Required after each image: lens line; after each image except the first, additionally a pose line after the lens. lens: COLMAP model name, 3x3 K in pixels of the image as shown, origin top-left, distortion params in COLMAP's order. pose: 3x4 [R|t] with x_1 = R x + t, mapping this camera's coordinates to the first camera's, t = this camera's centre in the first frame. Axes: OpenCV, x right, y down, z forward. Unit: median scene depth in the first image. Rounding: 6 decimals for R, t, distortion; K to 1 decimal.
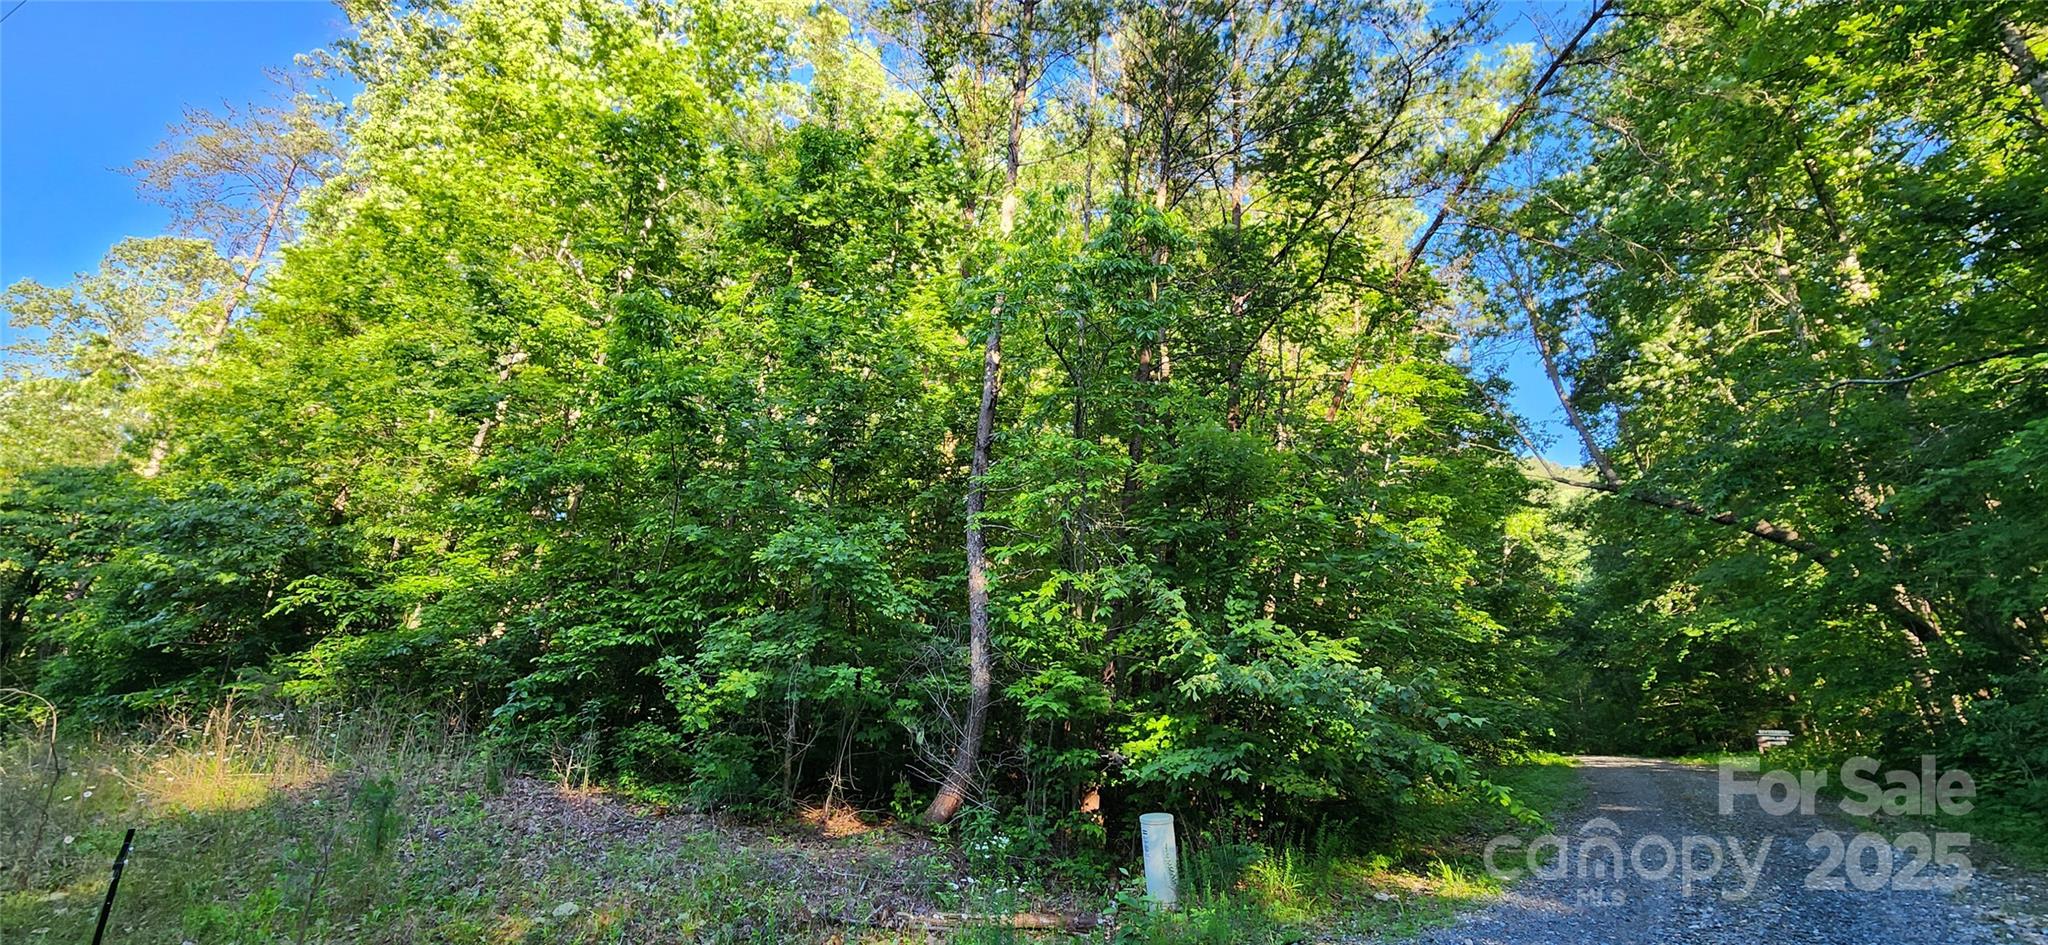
lens RADIAL K [[843.0, 0, 1017.4], [0, 843.0, 461.8], [0, 0, 1]] dist [0.002105, 0.001221]
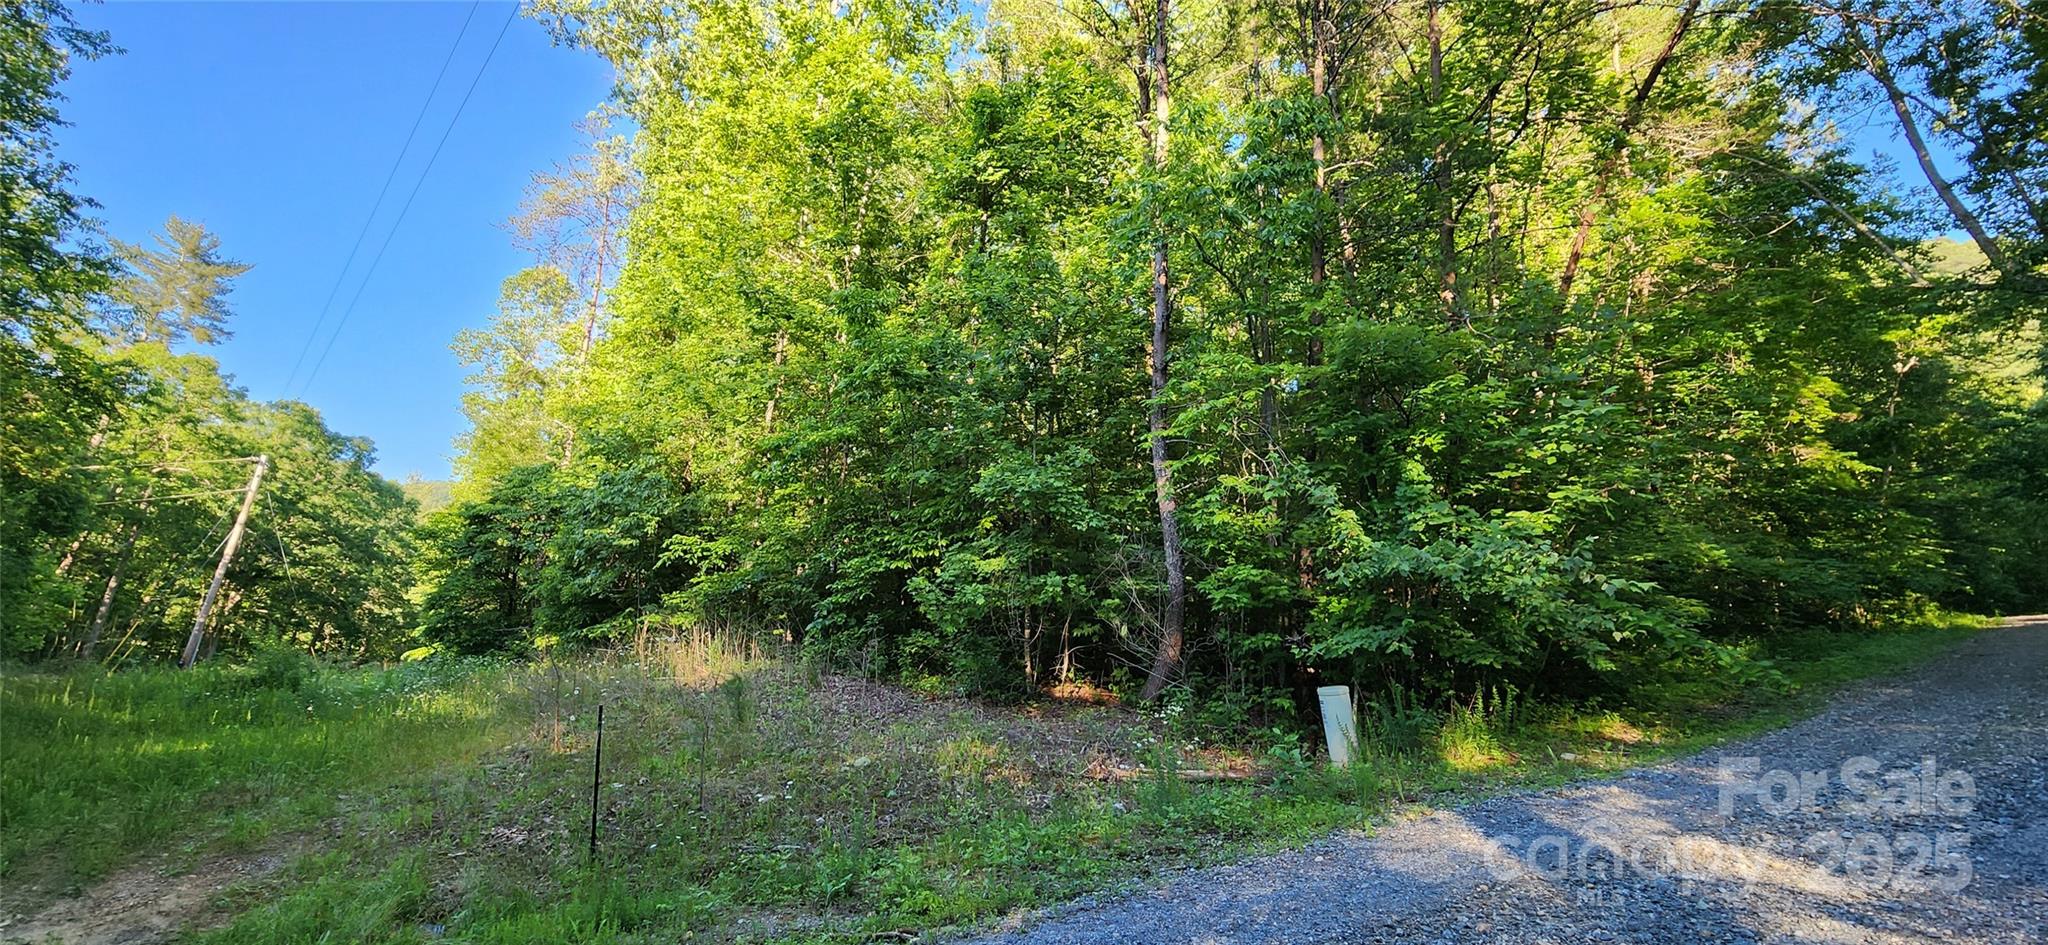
lens RADIAL K [[843.0, 0, 1013.4], [0, 843.0, 463.1], [0, 0, 1]] dist [0.002105, 0.001221]
pose [[0.943836, -0.111044, -0.311196, 0.116432], [0.145808, 0.985147, 0.090696, -0.025815], [0.296503, -0.130977, 0.946008, -0.106253]]
